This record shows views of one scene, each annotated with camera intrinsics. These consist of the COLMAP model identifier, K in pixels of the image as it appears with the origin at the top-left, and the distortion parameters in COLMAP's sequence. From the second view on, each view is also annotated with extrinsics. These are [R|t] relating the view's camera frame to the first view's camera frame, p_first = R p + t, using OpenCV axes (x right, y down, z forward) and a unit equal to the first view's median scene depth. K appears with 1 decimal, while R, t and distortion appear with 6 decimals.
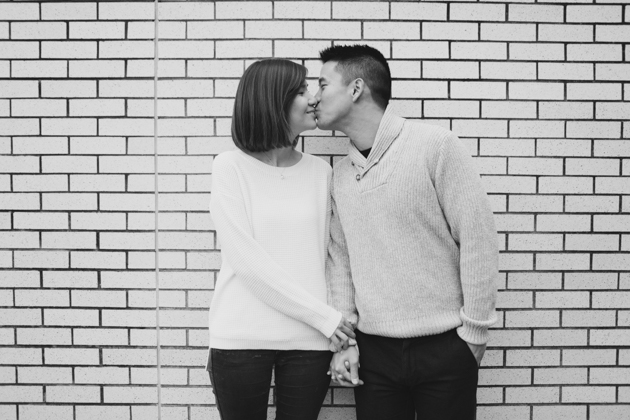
lens RADIAL K [[647.6, 0, 318.2], [0, 647.6, 214.8], [0, 0, 1]] dist [-0.050717, 0.000000]
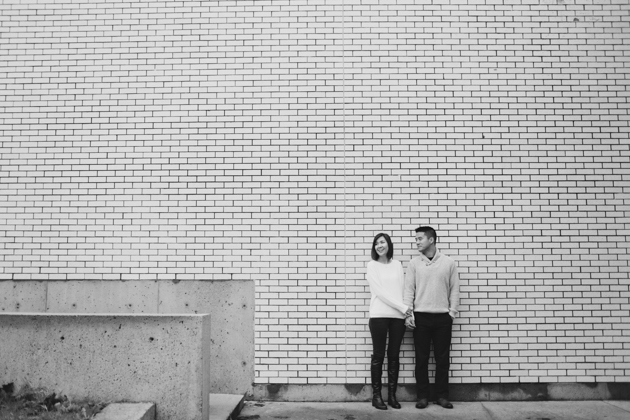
lens RADIAL K [[647.6, 0, 318.3], [0, 647.6, 208.8], [0, 0, 1]] dist [-0.050717, 0.000000]
pose [[0.999753, -0.008168, -0.020658, -0.312341], [0.004852, 0.987783, -0.155759, 0.141703], [0.021678, 0.155621, 0.987579, -2.107326]]
